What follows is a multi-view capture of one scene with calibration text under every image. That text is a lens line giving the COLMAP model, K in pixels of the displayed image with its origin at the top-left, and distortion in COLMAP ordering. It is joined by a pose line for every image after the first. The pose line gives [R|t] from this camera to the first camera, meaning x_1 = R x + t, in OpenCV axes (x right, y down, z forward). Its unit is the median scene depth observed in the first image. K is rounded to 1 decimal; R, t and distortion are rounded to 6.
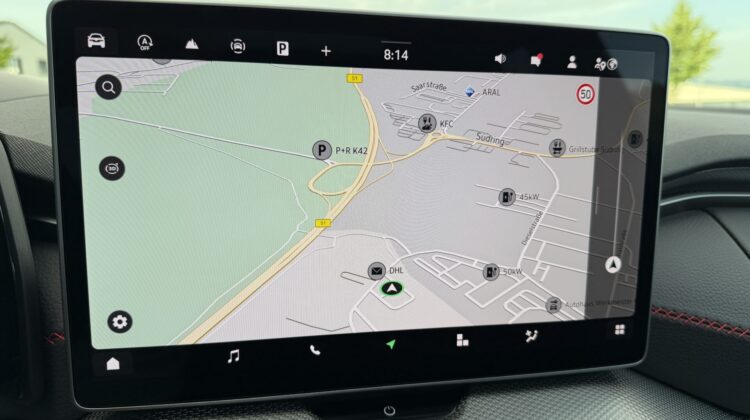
lens RADIAL K [[554.3, 0, 376.4], [0, 554.3, 211.2], [0, 0, 1]] dist [-0.004478, -0.024545]
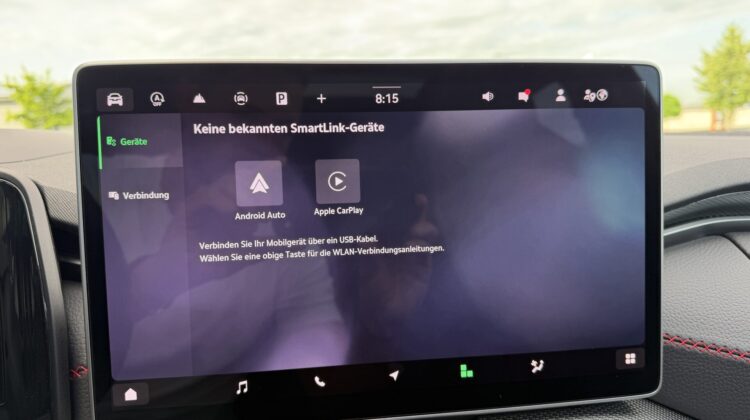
lens RADIAL K [[552.3, 0, 375.7], [0, 552.3, 209.2], [0, 0, 1]] dist [0.001206, -0.024757]
pose [[0.995302, -0.035681, -0.090009, 0.089789], [0.028784, 0.996631, -0.076794, 0.011391], [0.092446, 0.073842, 0.992976, -0.038137]]
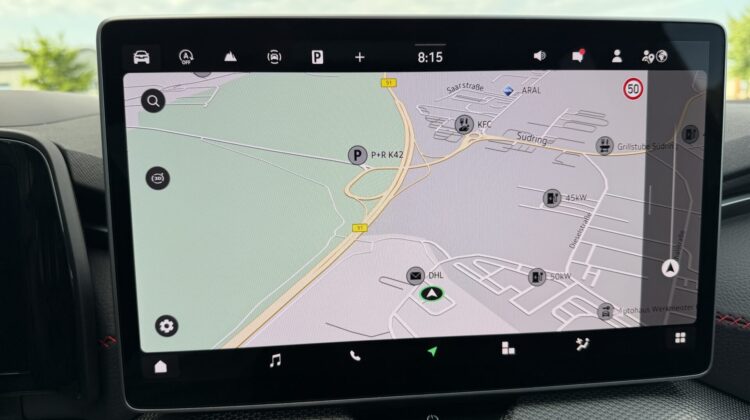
lens RADIAL K [[556.8, 0, 373.5], [0, 556.8, 206.1], [0, 0, 1]] dist [-0.023579, 0.003030]
pose [[0.992879, -0.019341, -0.117545, 0.040670], [0.016410, 0.999531, -0.025850, 0.007519], [0.117990, 0.023737, 0.992731, 0.007079]]
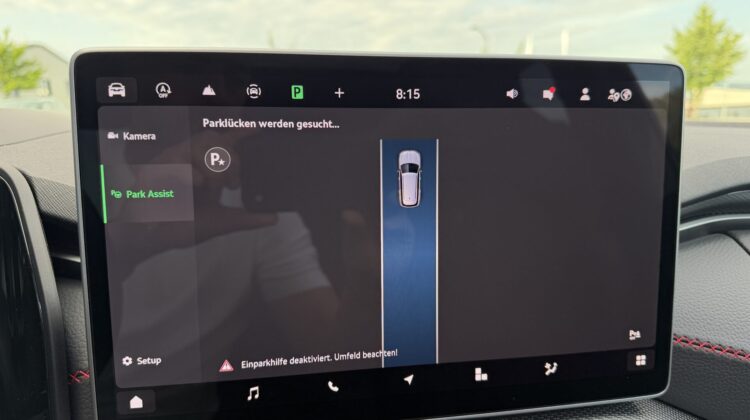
lens RADIAL K [[553.0, 0, 377.1], [0, 553.0, 213.1], [0, 0, 1]] dist [-0.003686, -0.022725]
pose [[0.999101, -0.017808, -0.038476, 0.012082], [0.017134, 0.999695, -0.017787, -0.041119], [0.038781, 0.017112, 0.999101, -0.007115]]
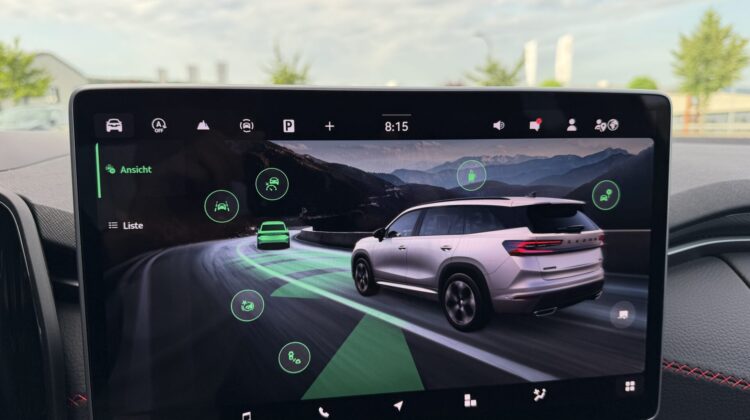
lens RADIAL K [[552.6, 0, 370.5], [0, 552.6, 211.2], [0, 0, 1]] dist [0.002973, -0.032353]
pose [[0.998154, -0.017948, -0.058025, 0.038379], [0.016114, 0.999361, -0.031909, -0.079727], [0.058561, 0.030915, 0.997805, -0.028098]]
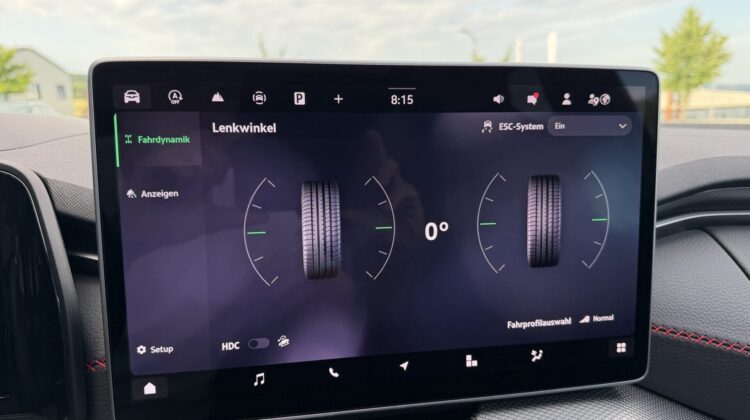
lens RADIAL K [[551.2, 0, 373.4], [0, 551.2, 213.4], [0, 0, 1]] dist [0.006051, -0.034575]
pose [[0.999317, -0.023275, -0.028716, 0.003987], [0.022669, 0.999517, -0.021278, -0.031587], [0.029197, 0.020612, 0.999361, -0.071773]]
